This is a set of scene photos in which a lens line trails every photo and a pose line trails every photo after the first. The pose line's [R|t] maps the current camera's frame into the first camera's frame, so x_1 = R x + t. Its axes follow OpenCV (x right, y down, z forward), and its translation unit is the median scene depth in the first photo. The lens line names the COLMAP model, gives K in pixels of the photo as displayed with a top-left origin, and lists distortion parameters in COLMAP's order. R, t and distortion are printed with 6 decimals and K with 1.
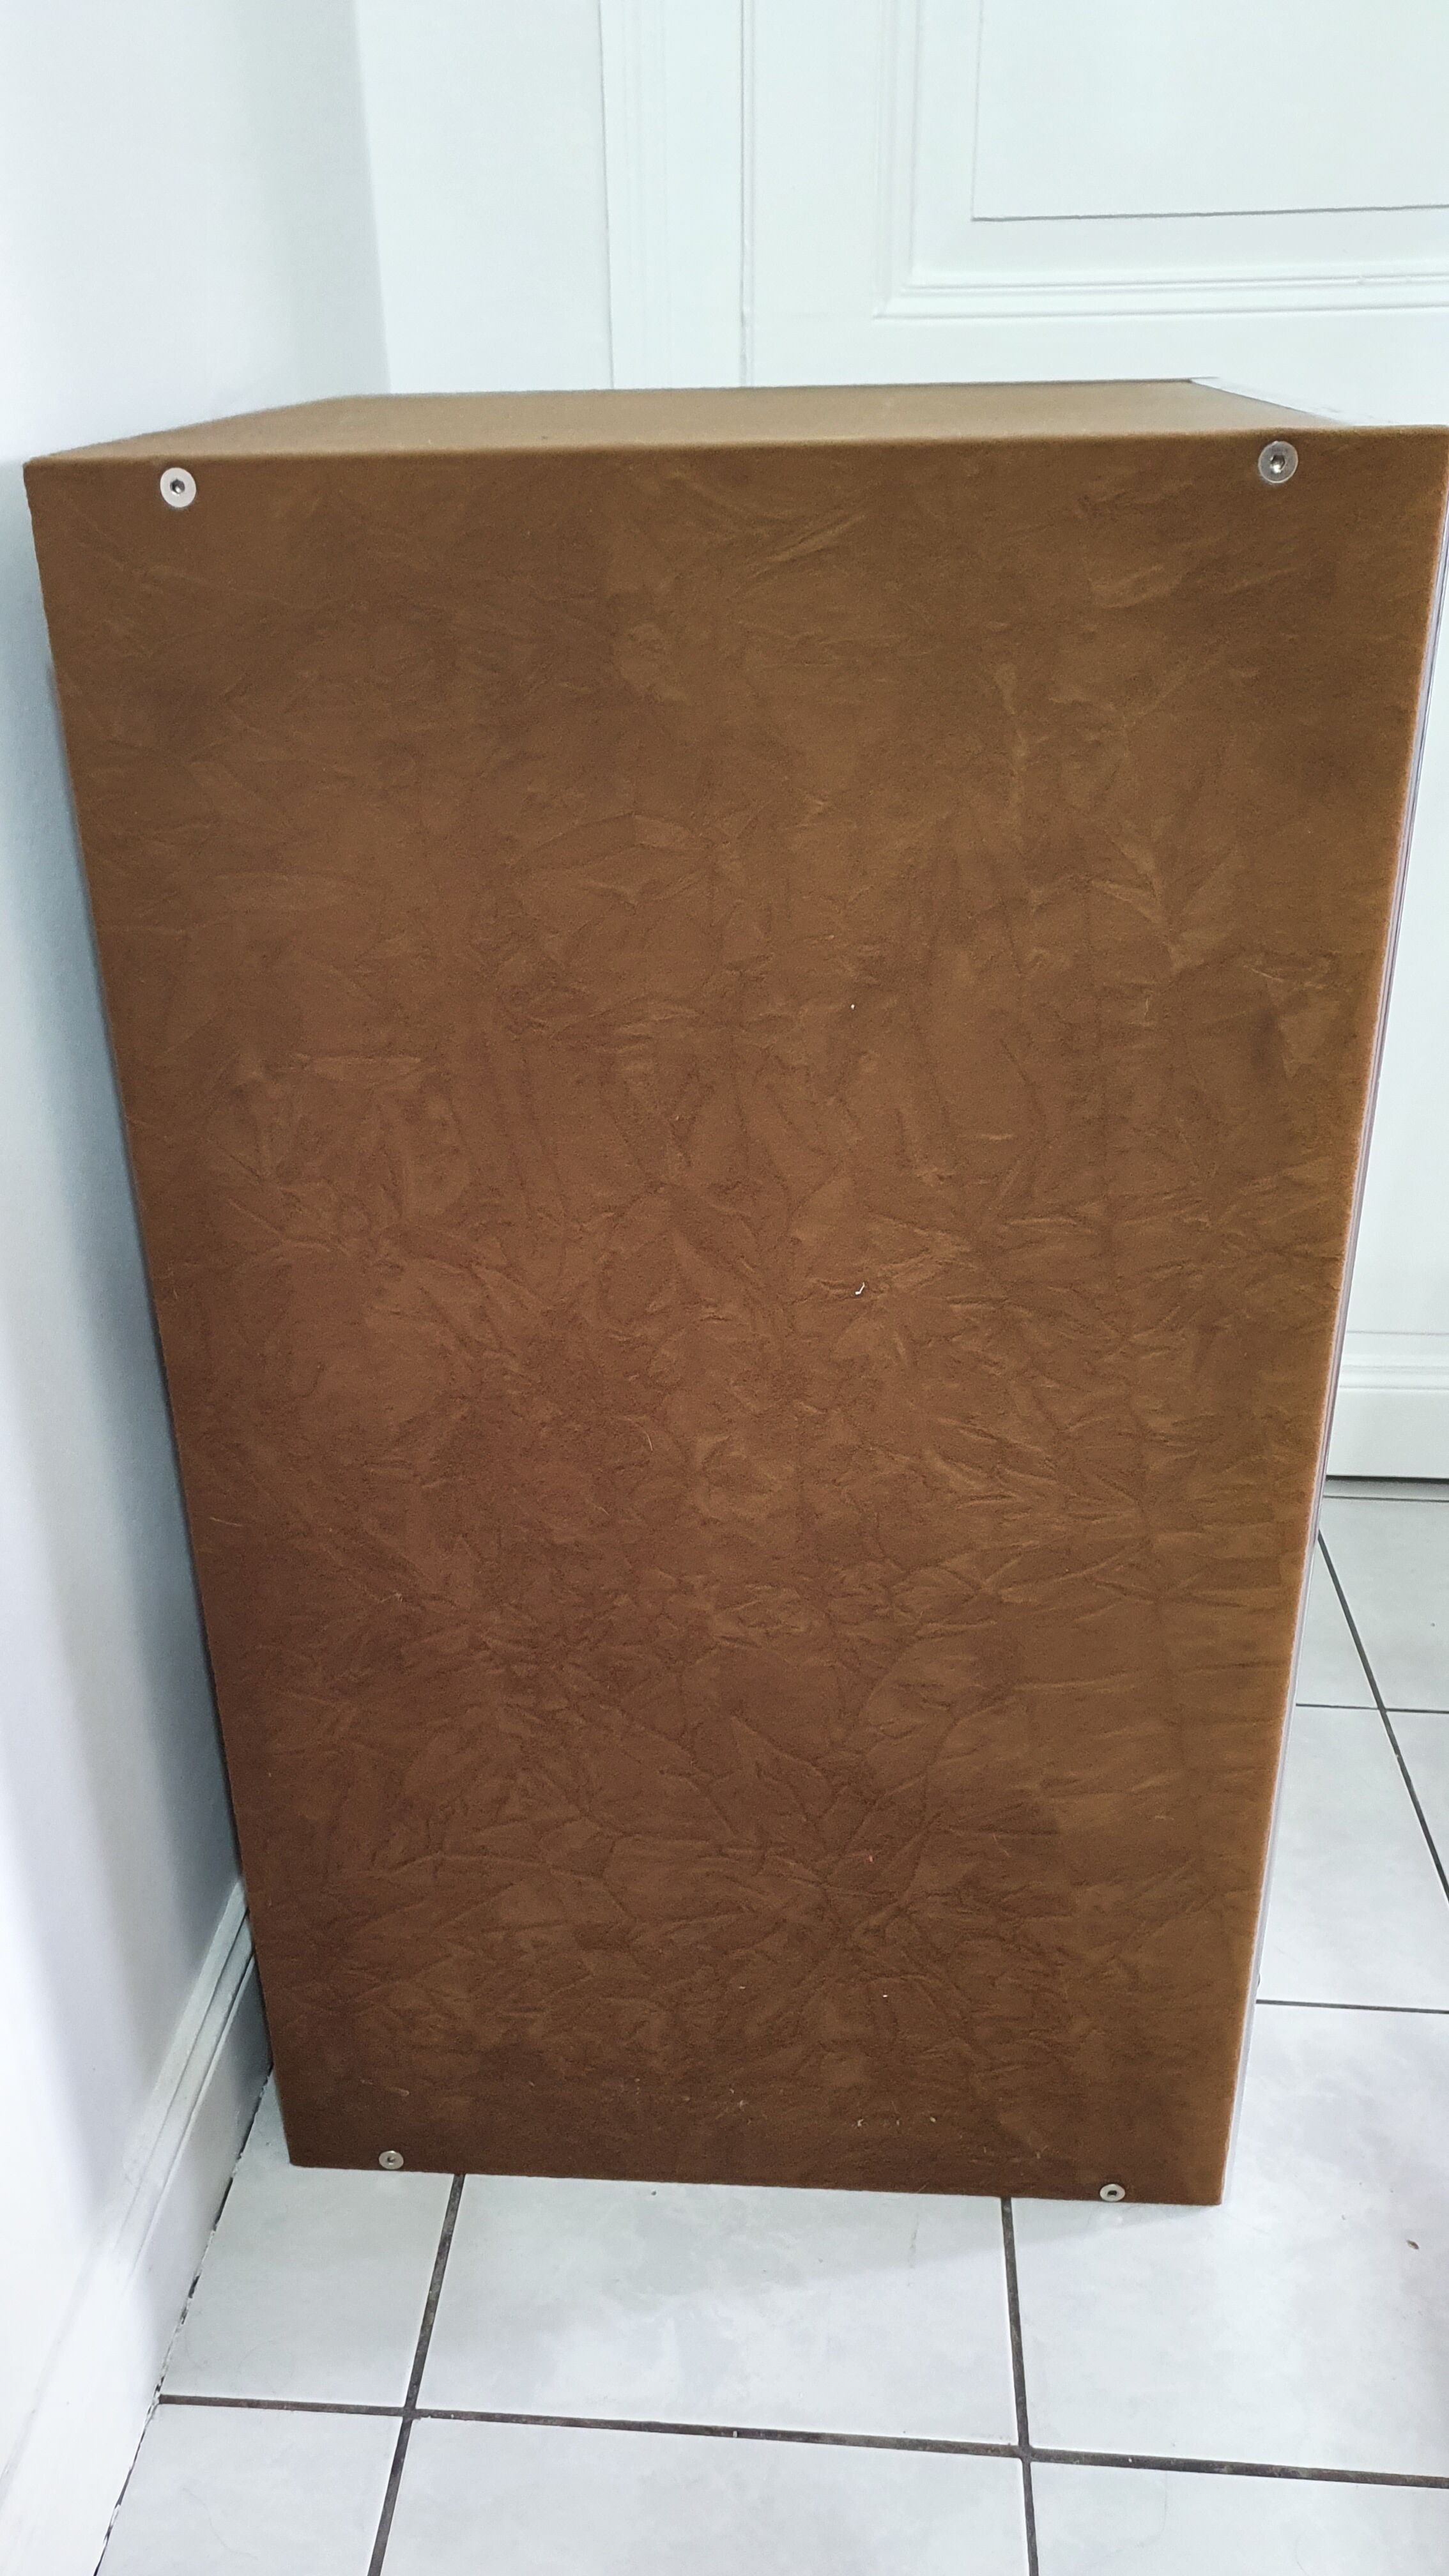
lens RADIAL K [[2021.2, 0, 687.9], [0, 2021.2, 1301.2], [0, 0, 1]] dist [0.065063, -0.055802]
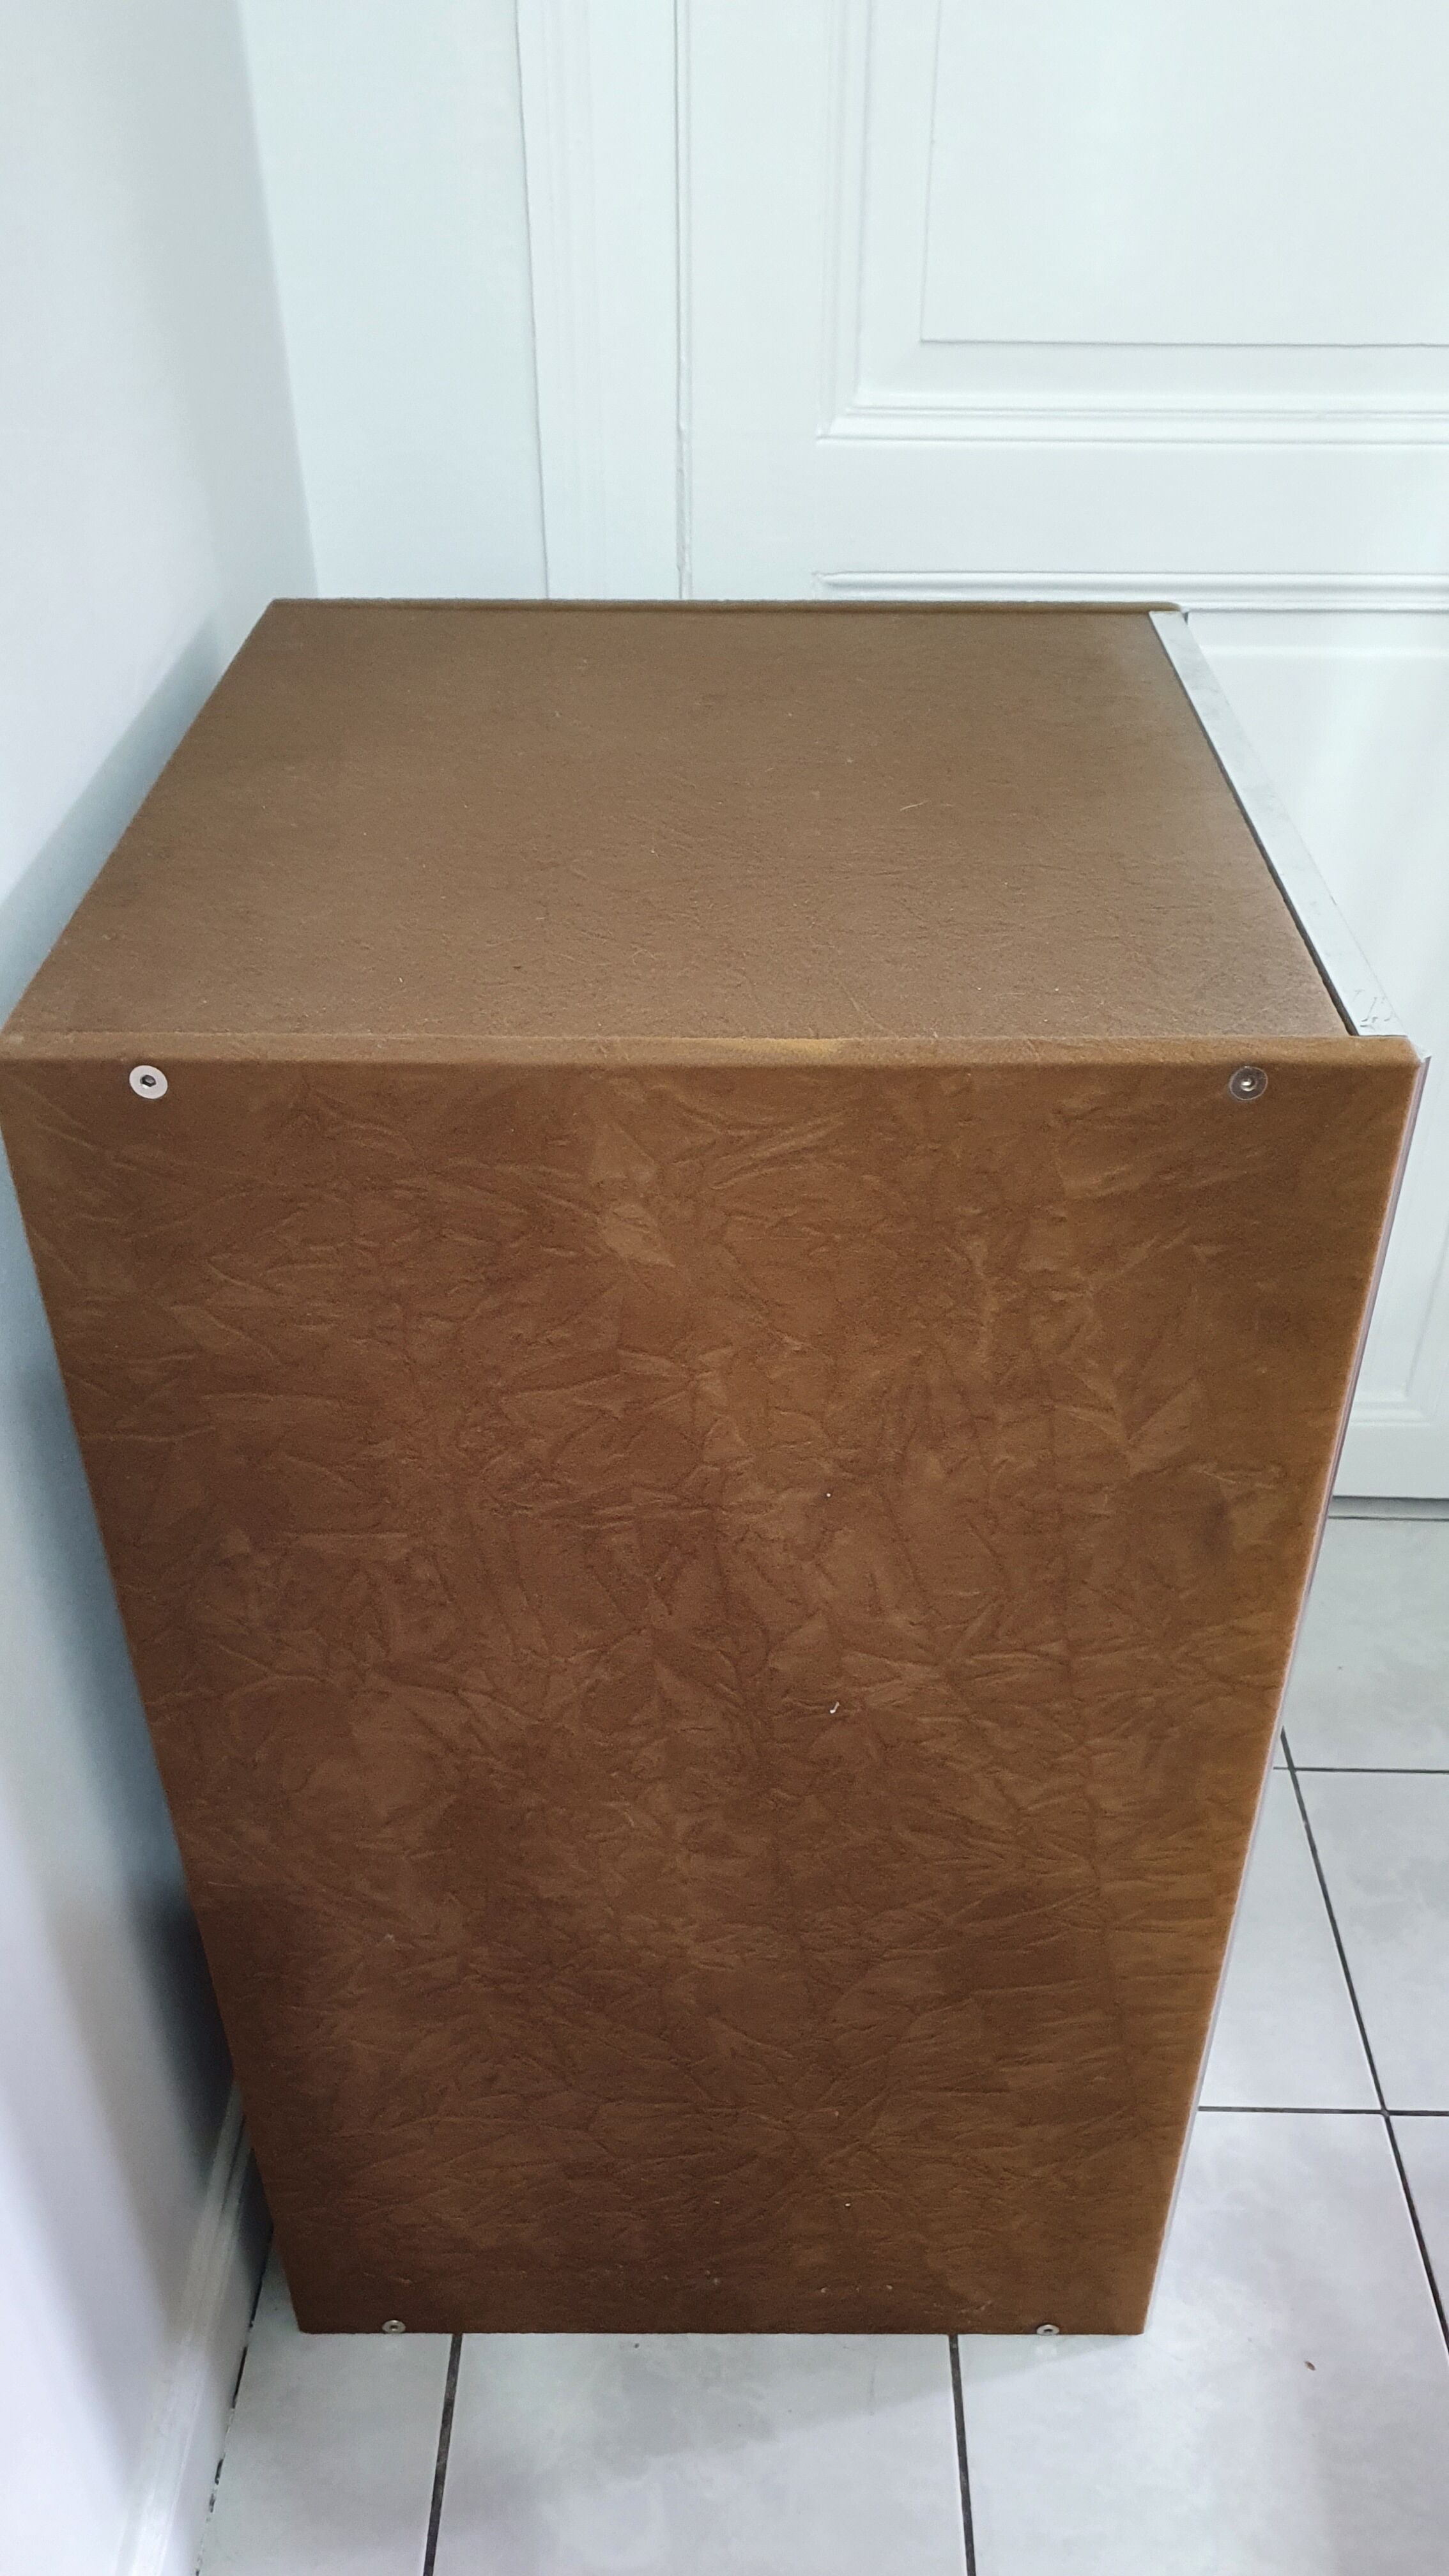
lens RADIAL K [[2021.2, 0, 741.0], [0, 2021.2, 1305.8], [0, 0, 1]] dist [0.065063, -0.055802]
pose [[0.997521, -0.022296, 0.066748, -0.026341], [0.011377, 0.987100, 0.159701, -0.355044], [-0.069447, -0.158546, 0.984906, -0.000125]]
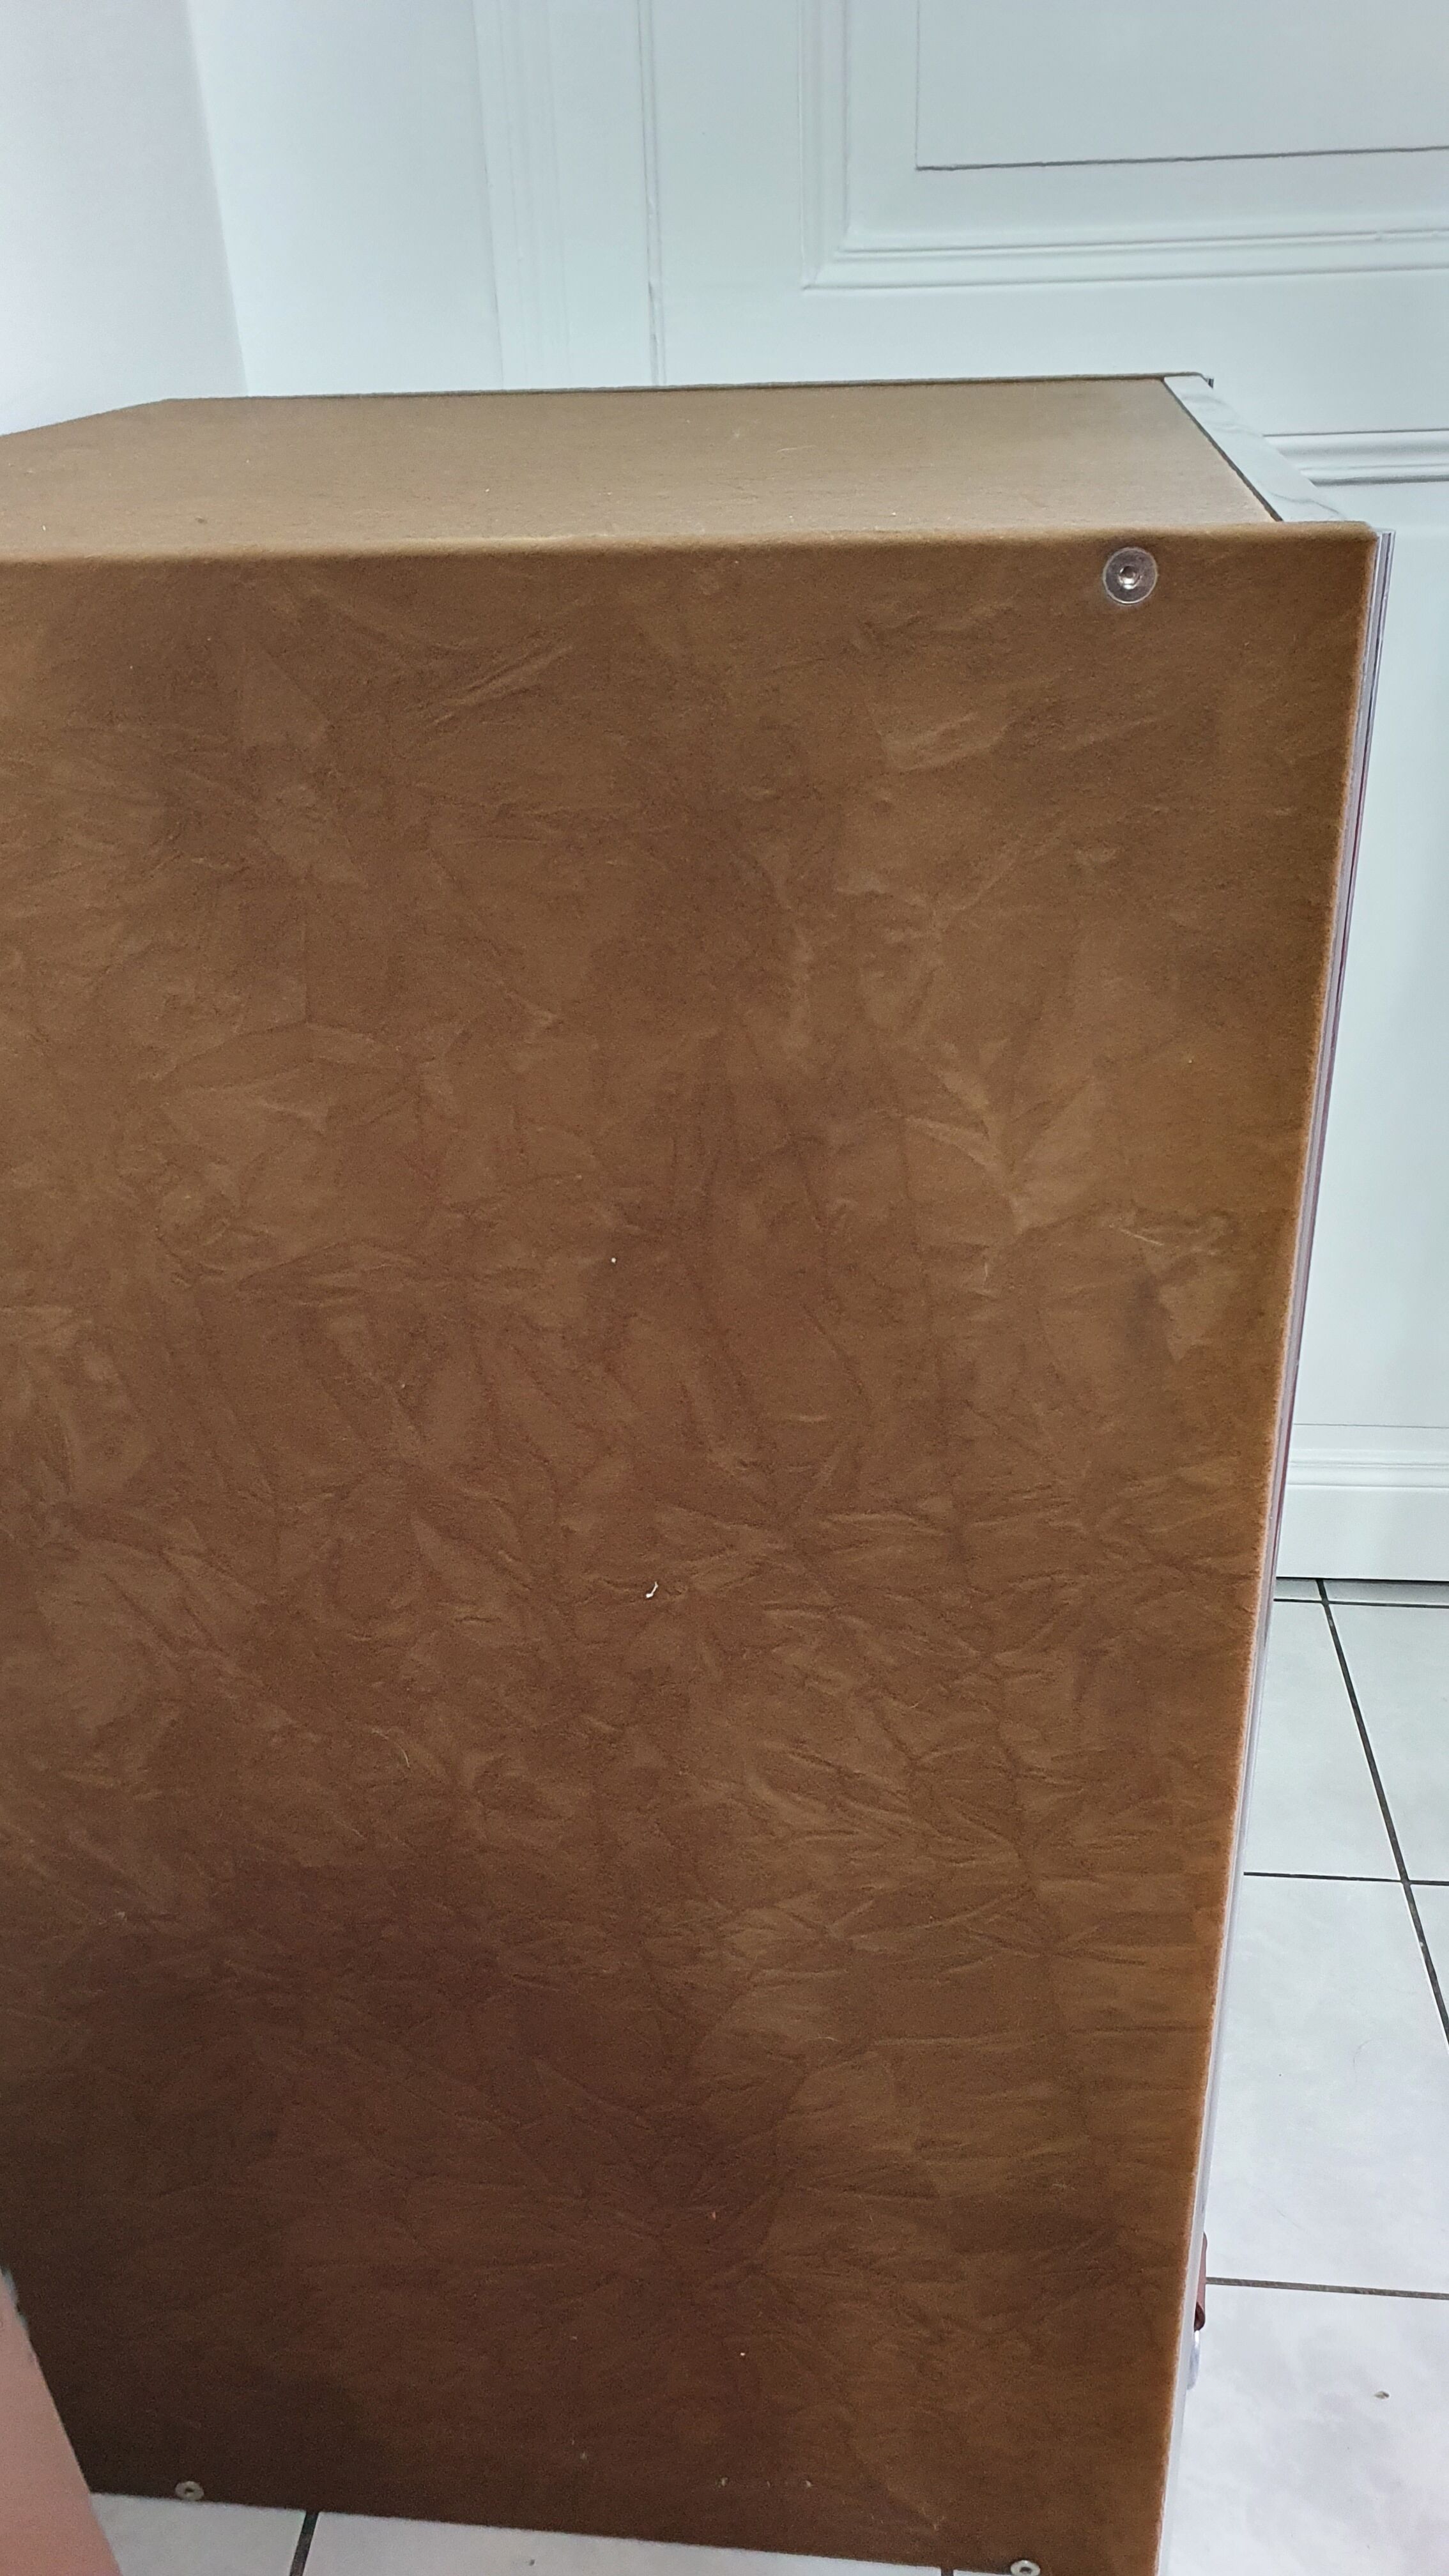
lens RADIAL K [[2021.2, 0, 708.9], [0, 2021.2, 1309.0], [0, 0, 1]] dist [0.065063, -0.055802]
pose [[0.999385, 0.003631, -0.034885, 0.126291], [-0.002294, 0.999264, 0.038285, -0.136252], [0.034998, -0.038181, 0.998658, 0.203158]]
